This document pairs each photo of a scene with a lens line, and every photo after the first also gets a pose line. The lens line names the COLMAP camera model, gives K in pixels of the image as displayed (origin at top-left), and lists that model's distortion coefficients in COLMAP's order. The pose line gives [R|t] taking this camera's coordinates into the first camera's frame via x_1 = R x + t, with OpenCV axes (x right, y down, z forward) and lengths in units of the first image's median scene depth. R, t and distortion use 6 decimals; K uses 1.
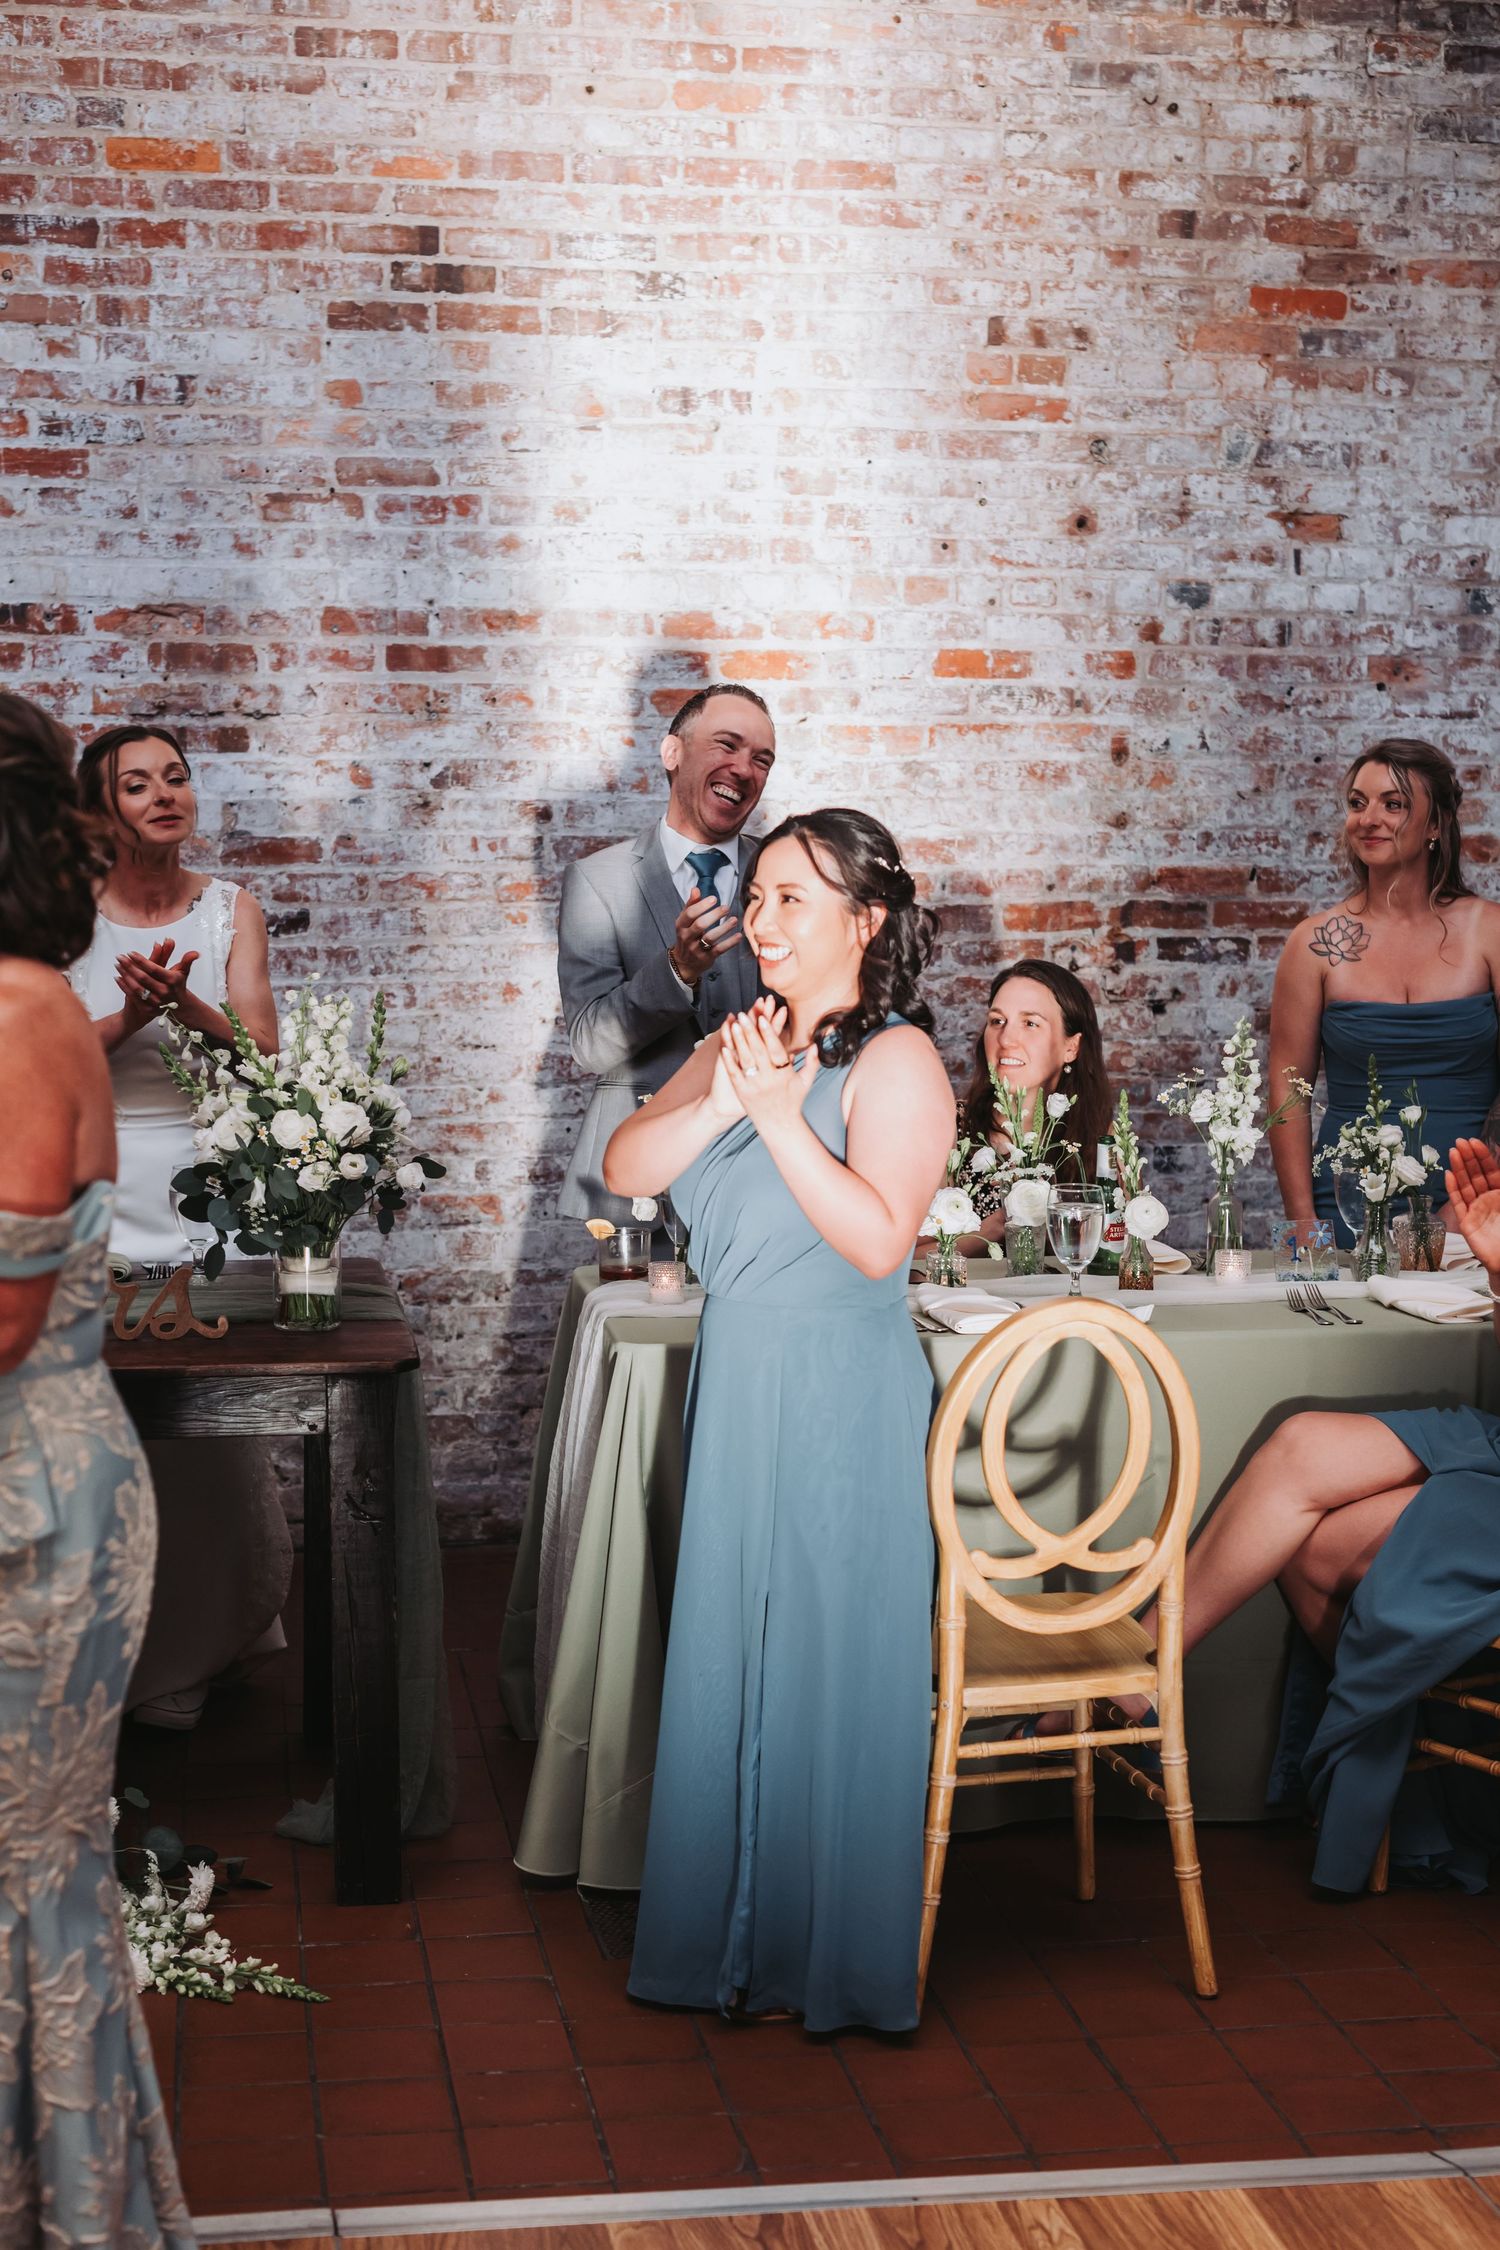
lens RADIAL K [[3124.7, 0, 750.0], [0, 3124.7, 1125.0], [0, 0, 1]] dist [0.001998, -0.017417]
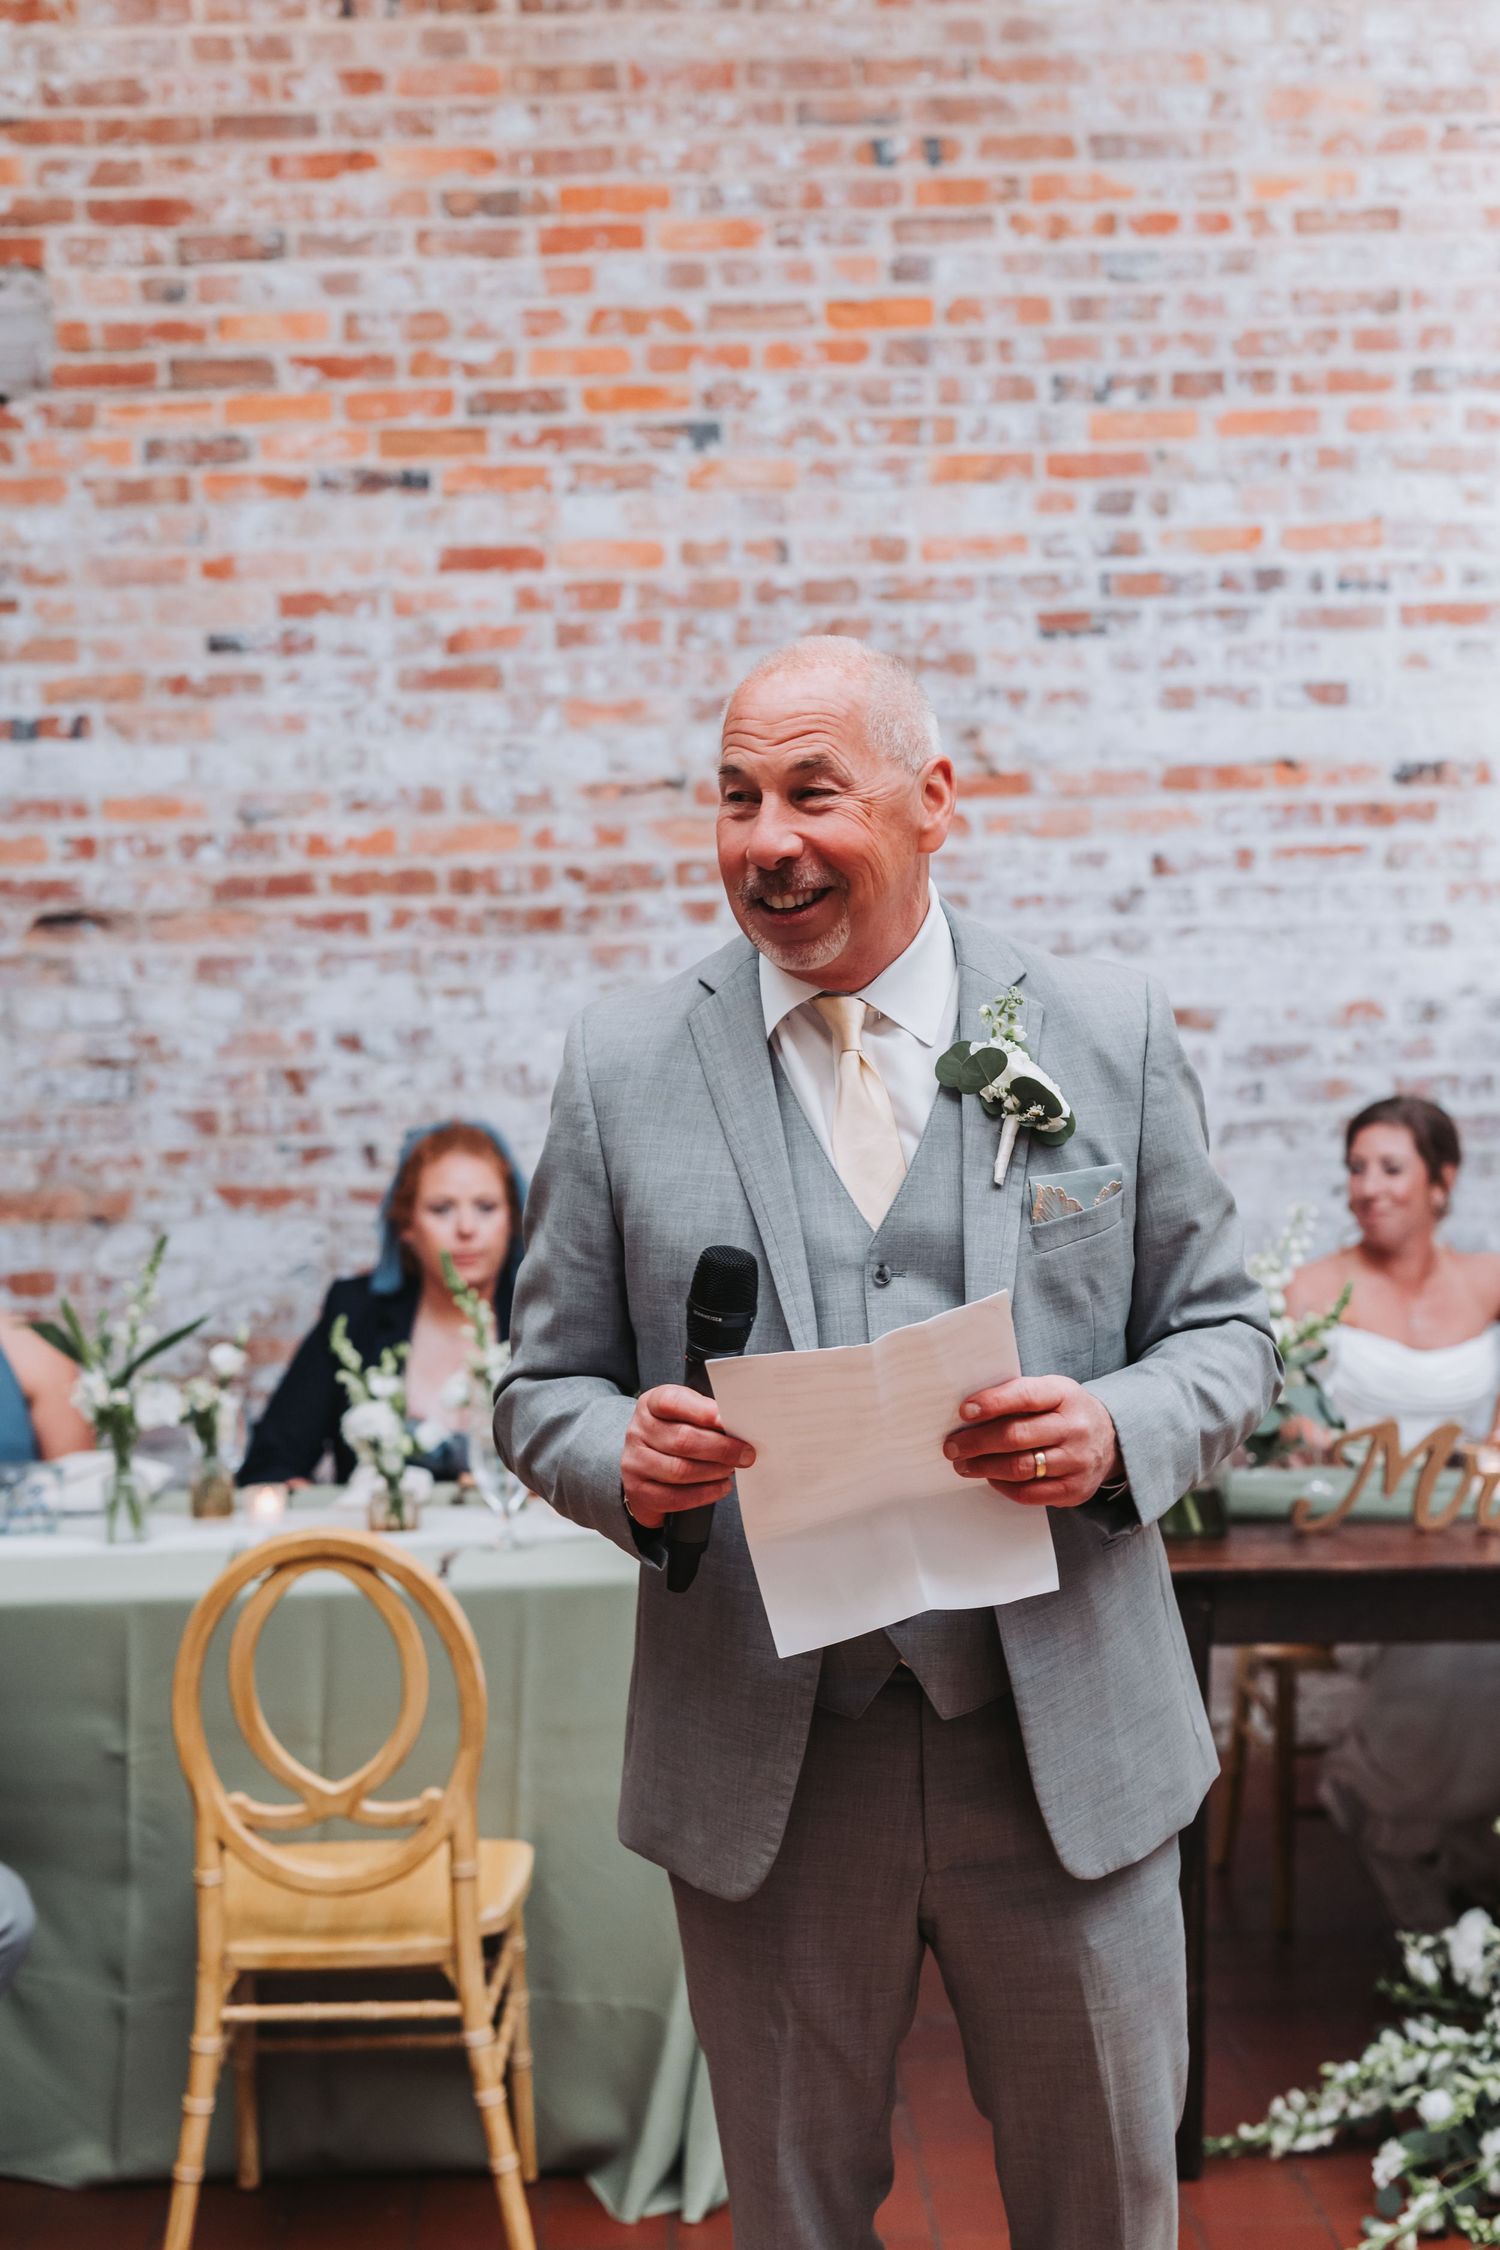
lens RADIAL K [[3124.7, 0, 750.0], [0, 3124.7, 1125.0], [0, 0, 1]] dist [0.001998, -0.017417]
pose [[0.988352, -0.016858, -0.151247, -0.301700], [0.008880, 0.998541, -0.053270, -0.002394], [0.151925, 0.051306, 0.987060, 0.010333]]
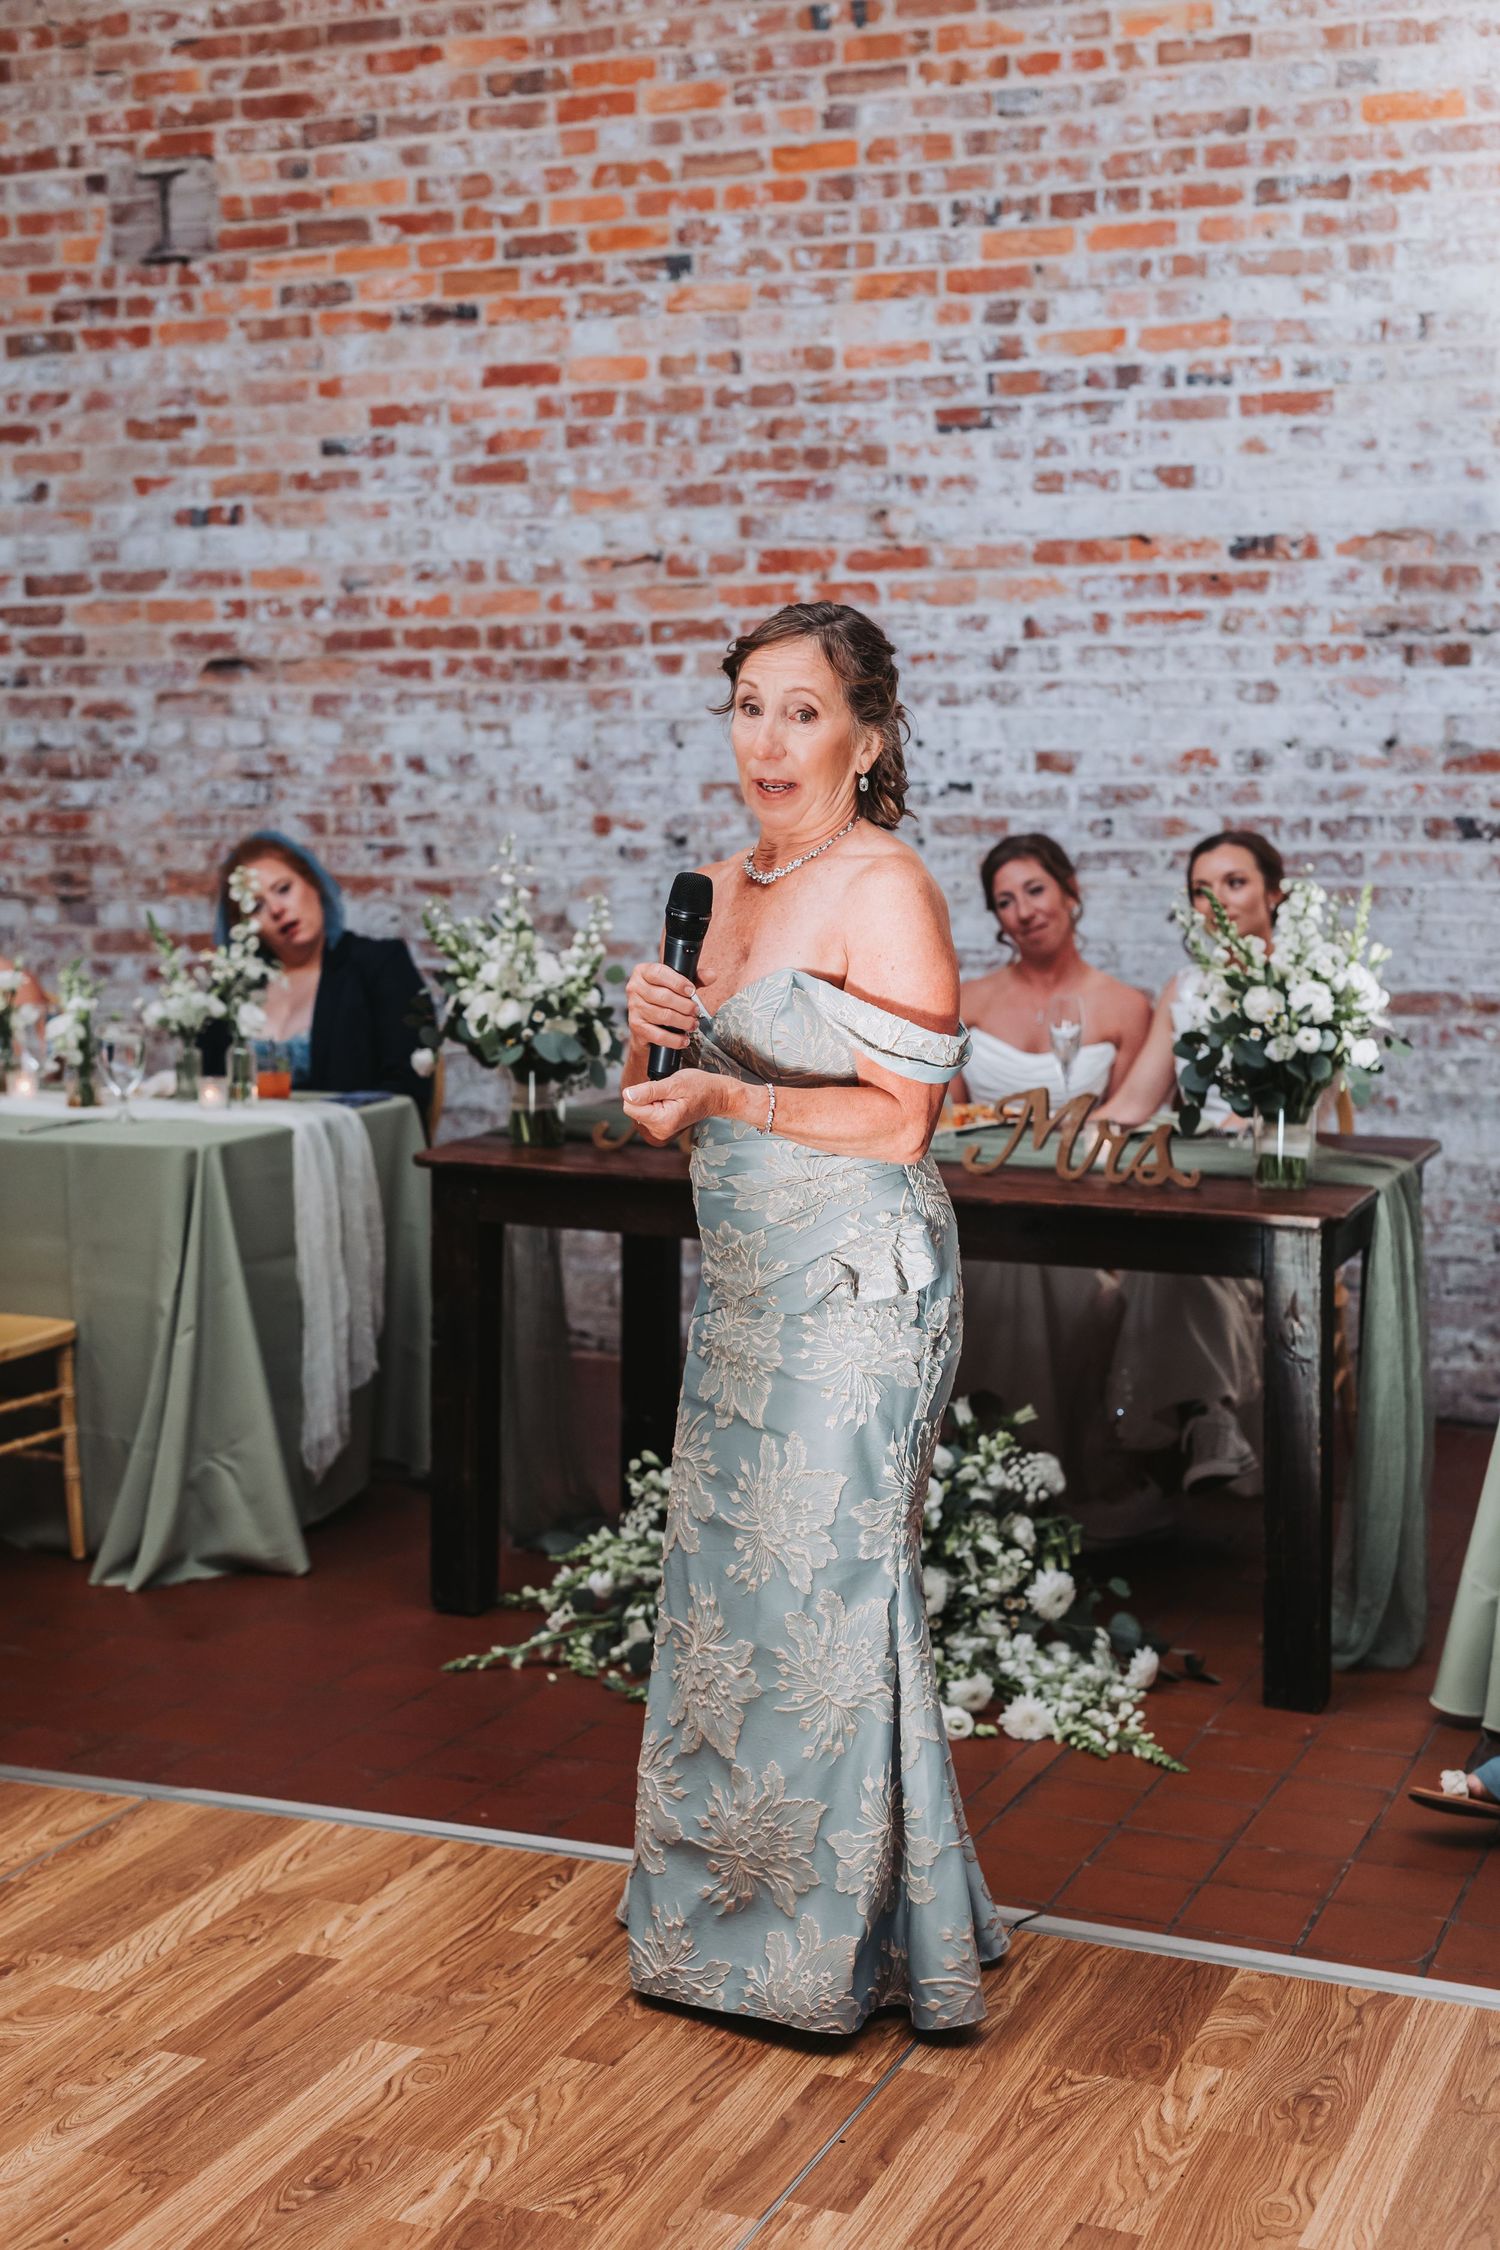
lens RADIAL K [[3124.7, 0, 750.0], [0, 3124.7, 1125.0], [0, 0, 1]] dist [0.001998, -0.017417]
pose [[0.843149, 0.063128, -0.533961, 0.212469], [-0.051341, 0.997999, 0.036920, 0.009006], [0.535223, -0.003715, 0.844703, -0.023779]]
